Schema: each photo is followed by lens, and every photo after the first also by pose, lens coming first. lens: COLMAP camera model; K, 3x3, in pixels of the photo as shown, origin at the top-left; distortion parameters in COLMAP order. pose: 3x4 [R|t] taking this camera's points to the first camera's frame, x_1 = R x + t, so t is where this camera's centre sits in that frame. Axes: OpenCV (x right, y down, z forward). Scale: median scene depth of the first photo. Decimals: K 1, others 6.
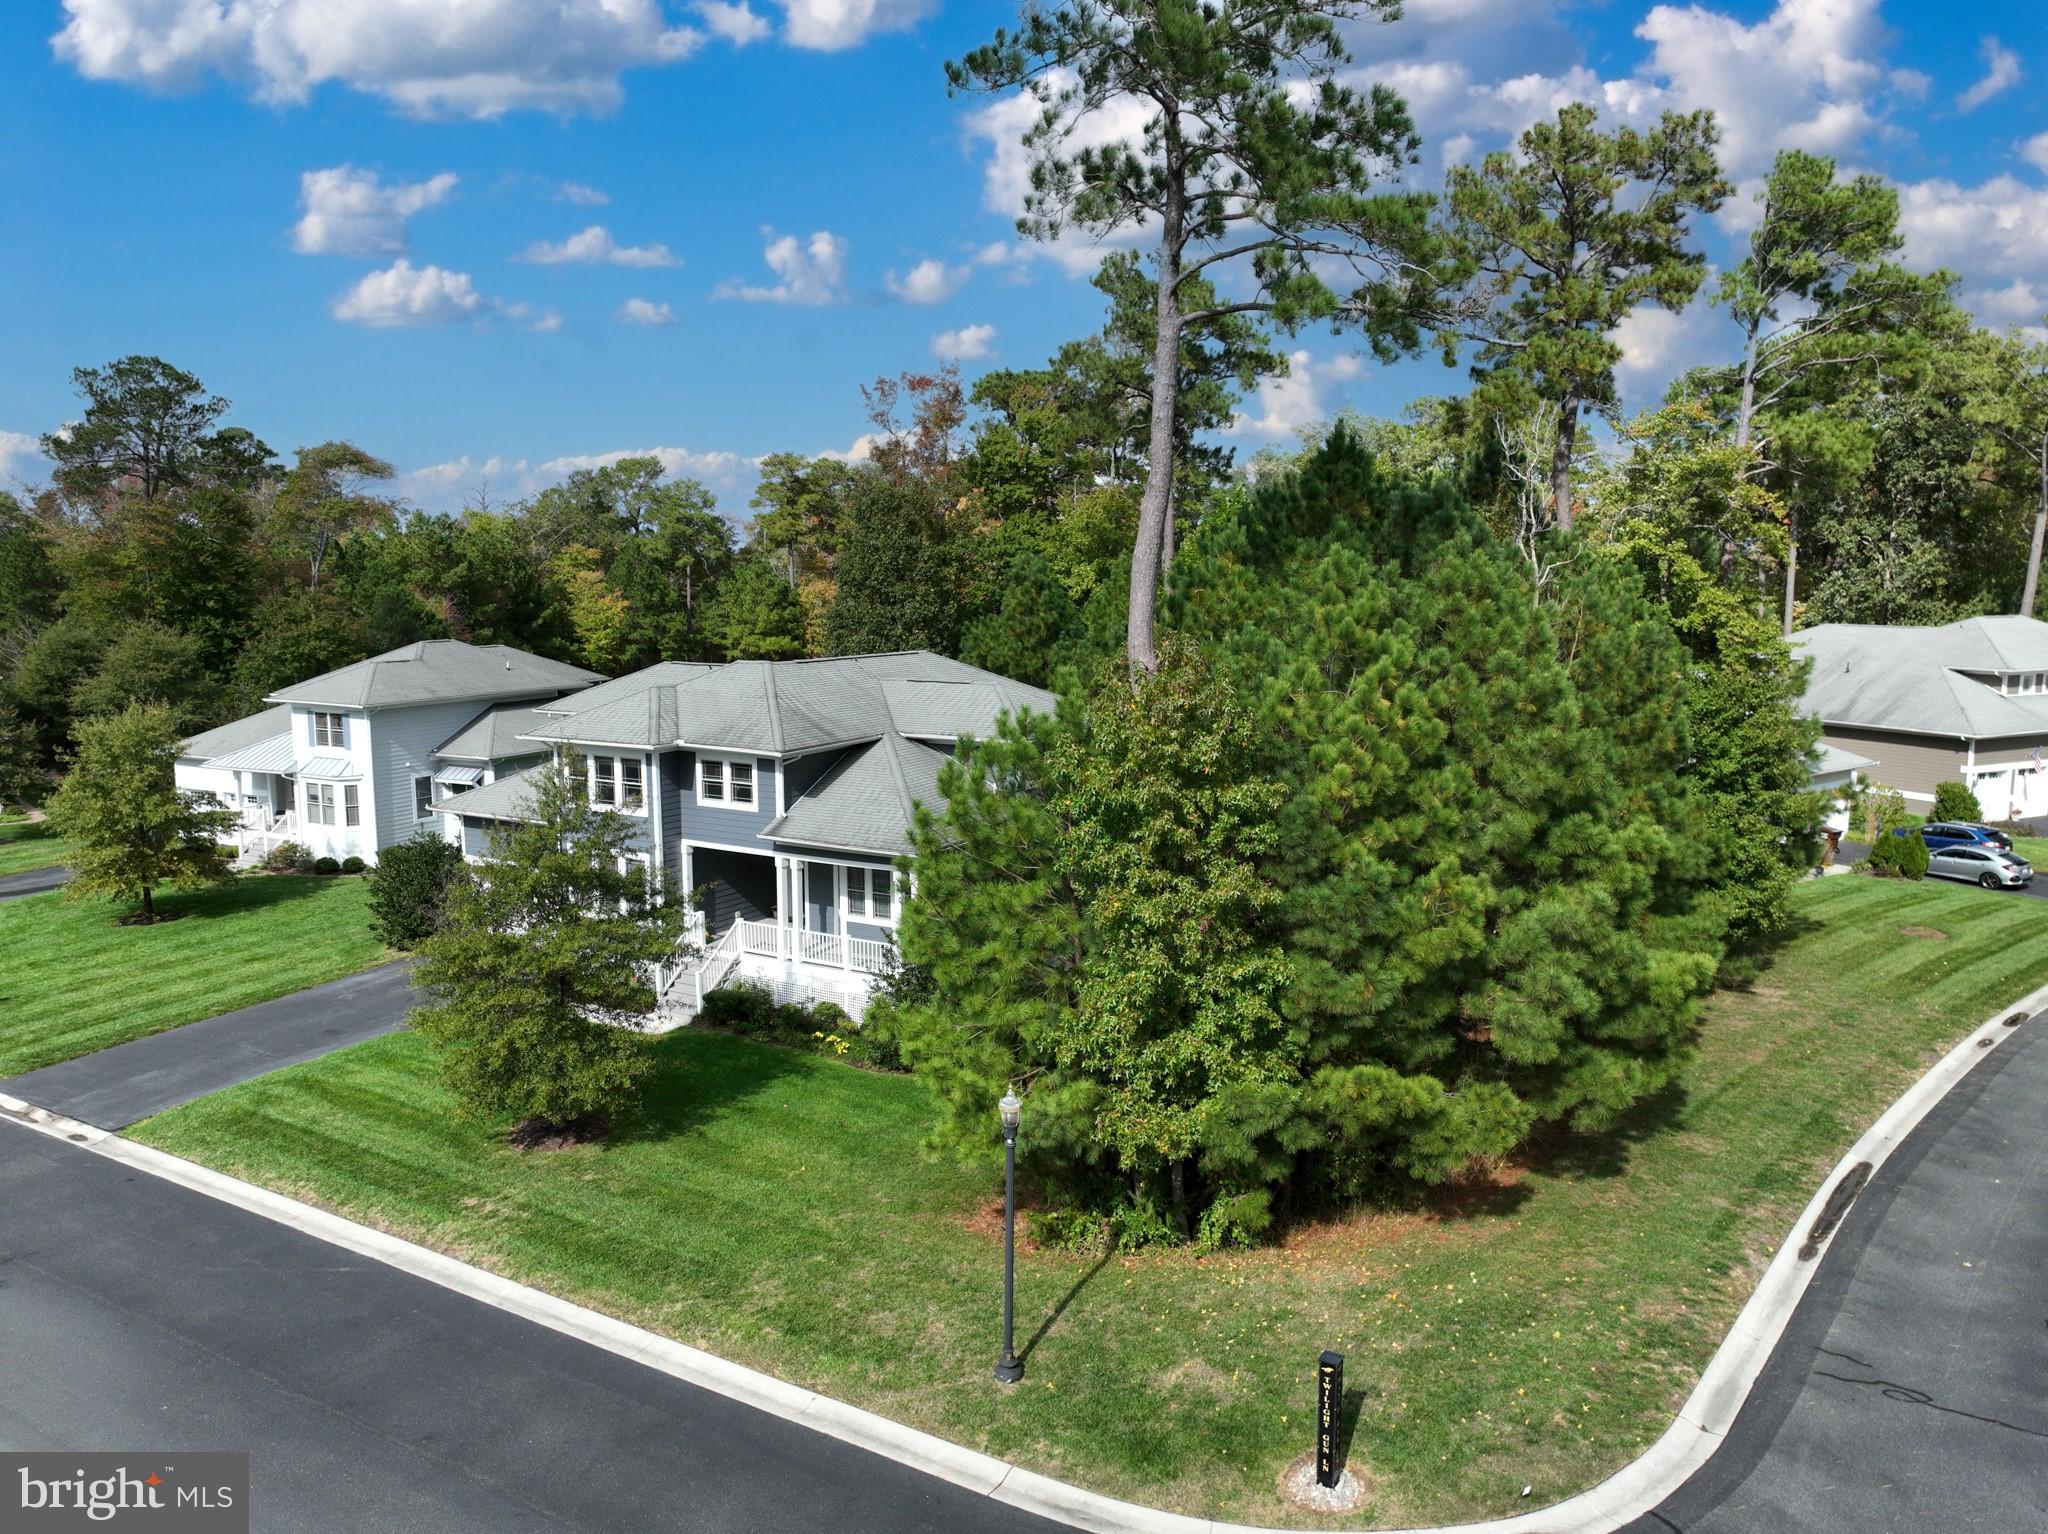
lens RADIAL K [[1439.8, 0, 1024.0], [0, 1439.8, 767.0], [0, 0, 1]] dist [-0.000117, 0.010052]
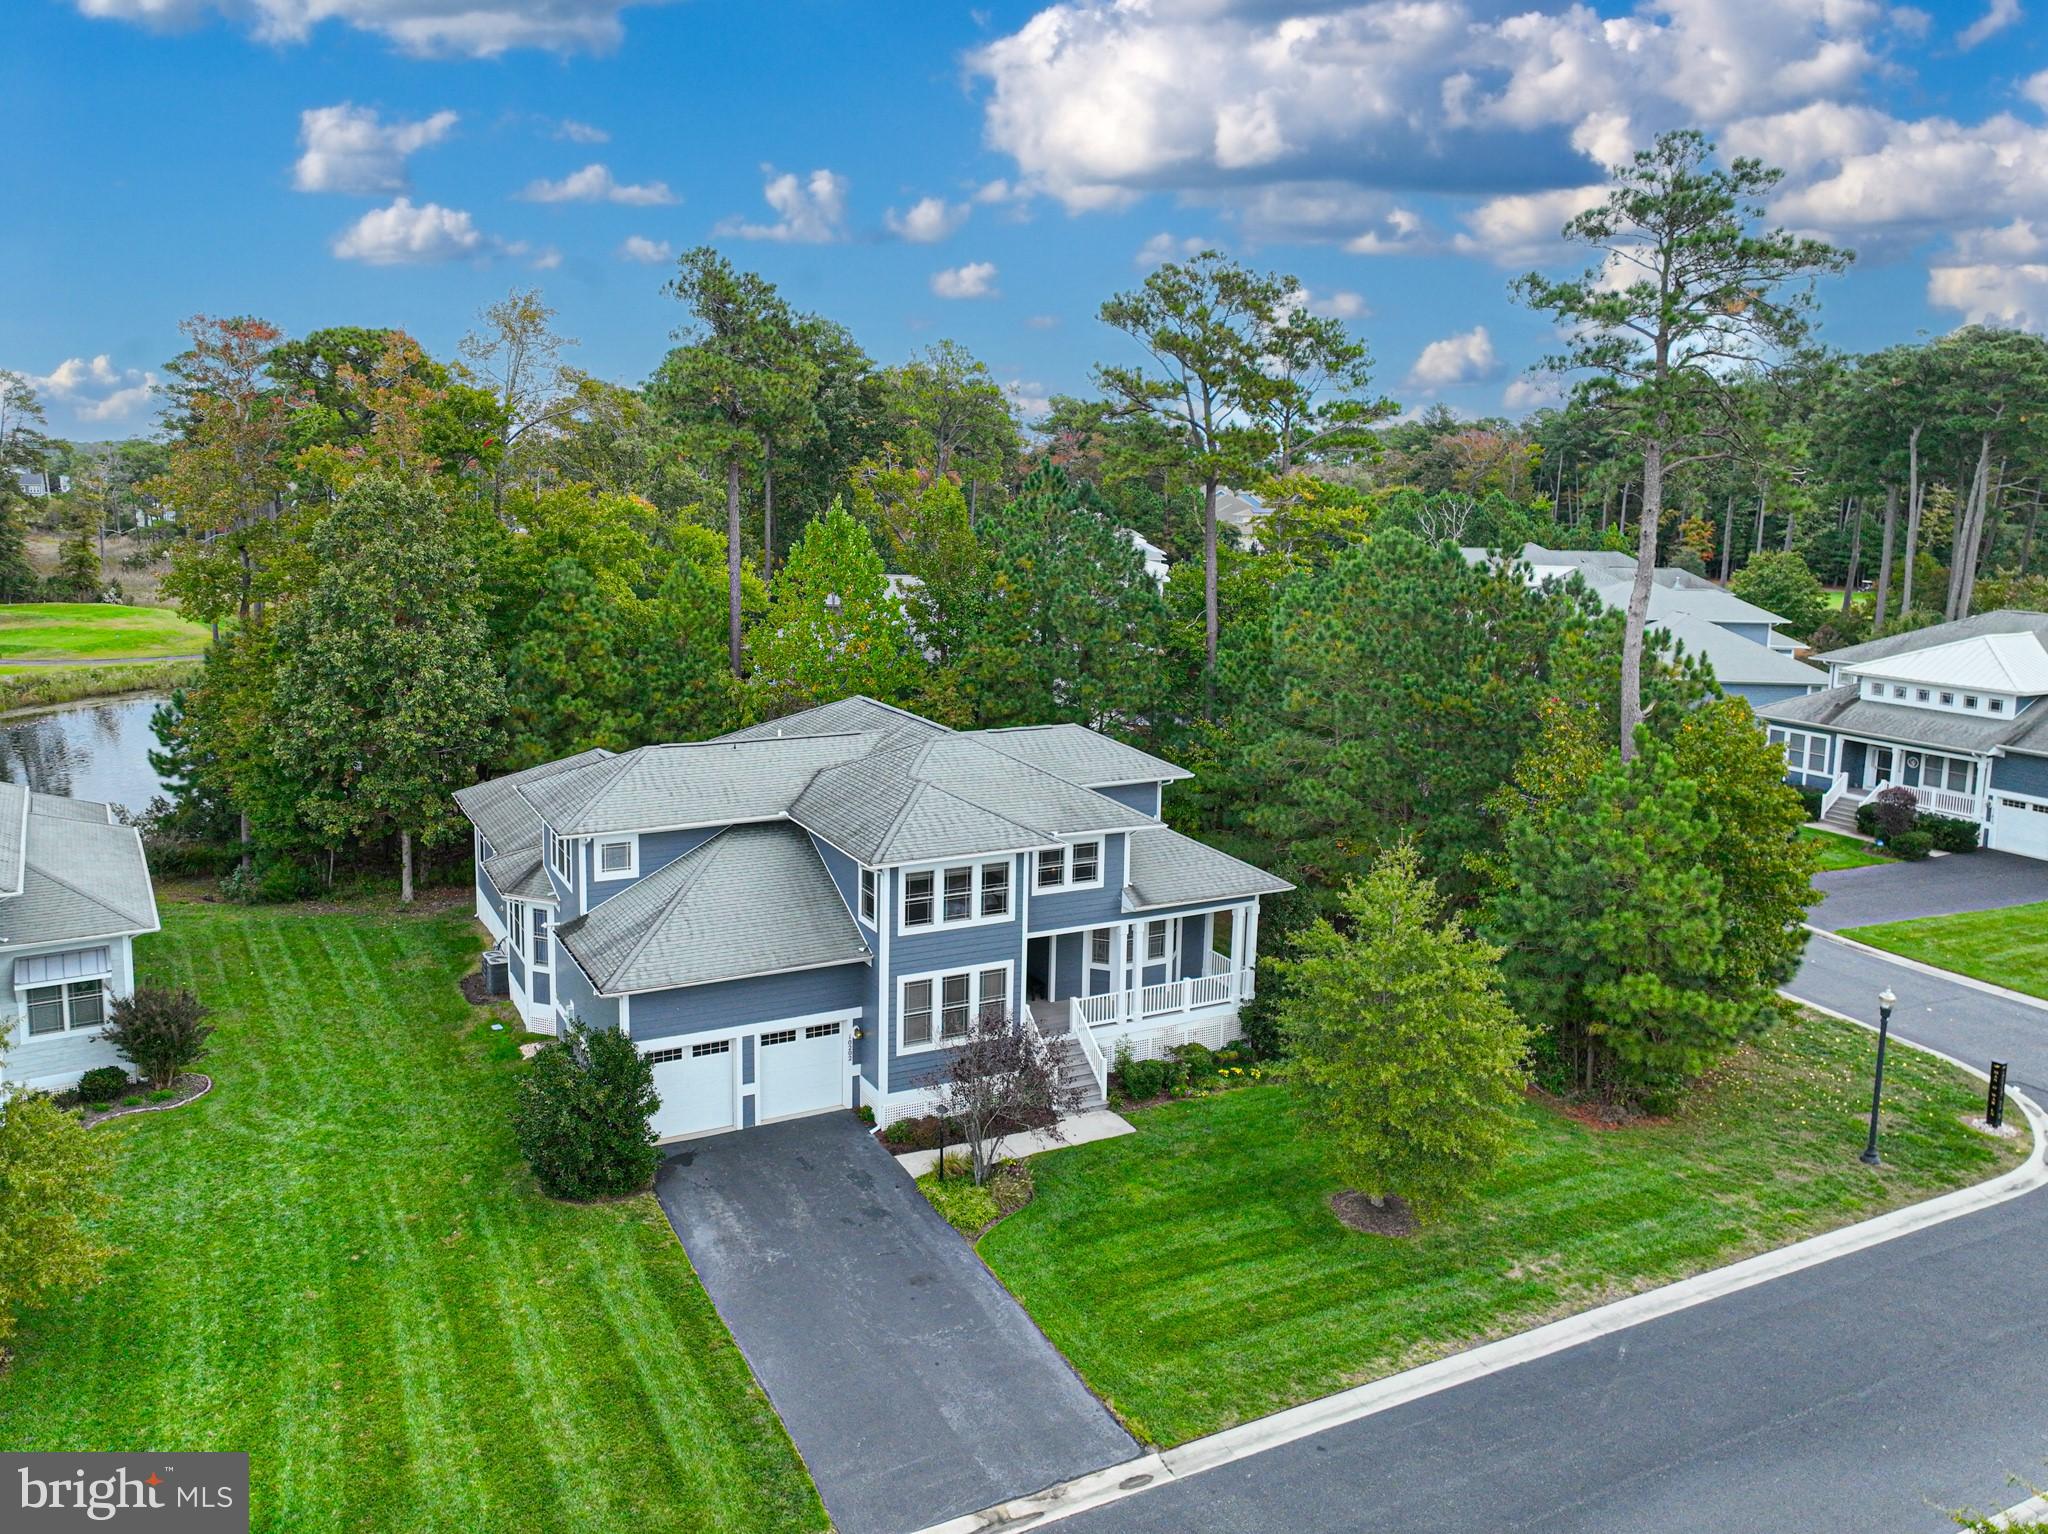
lens RADIAL K [[1486.7, 0, 907.8], [0, 1486.7, 689.1], [0, 0, 1]] dist [-0.000893, 0.008390]
pose [[0.549790, -0.115632, 0.827260, -1.143996], [0.097313, 0.992495, 0.074054, -0.203106], [-0.829615, 0.039789, 0.556917, 0.548319]]
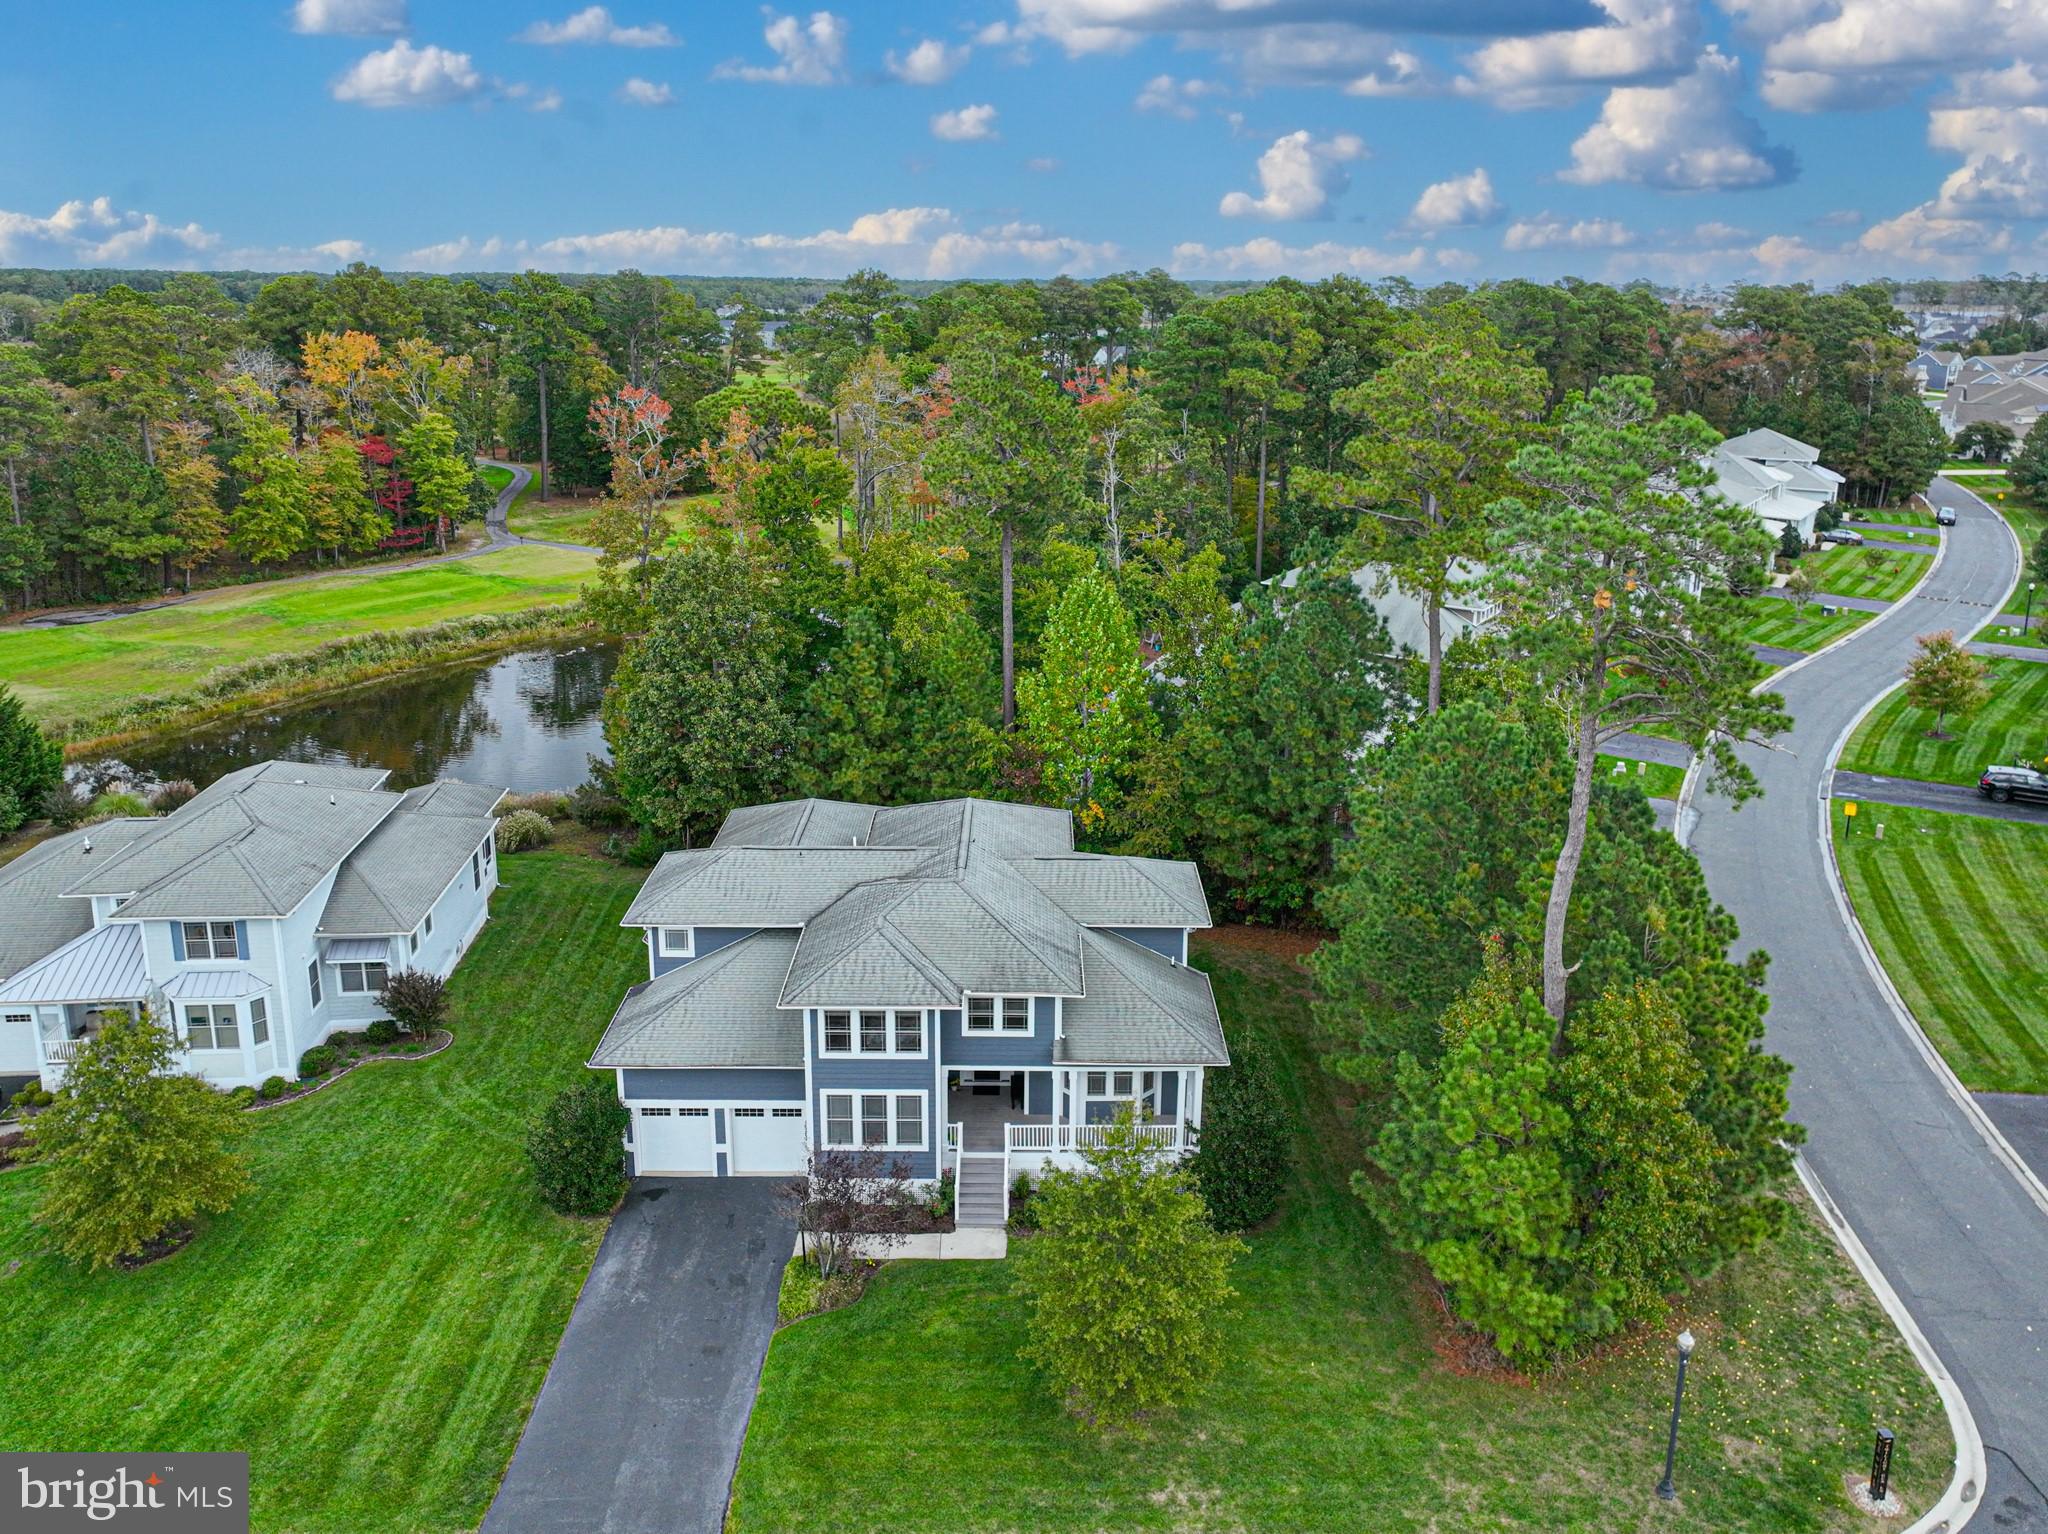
lens RADIAL K [[1492.8, 0, 1019.2], [0, 1492.8, 623.0], [0, 0, 1]] dist [-0.005401, 0.015470]
pose [[0.854970, -0.109506, 0.506986, -0.791258], [0.061767, 0.991999, 0.110104, -0.444505], [-0.514987, -0.062820, 0.854893, 0.006635]]
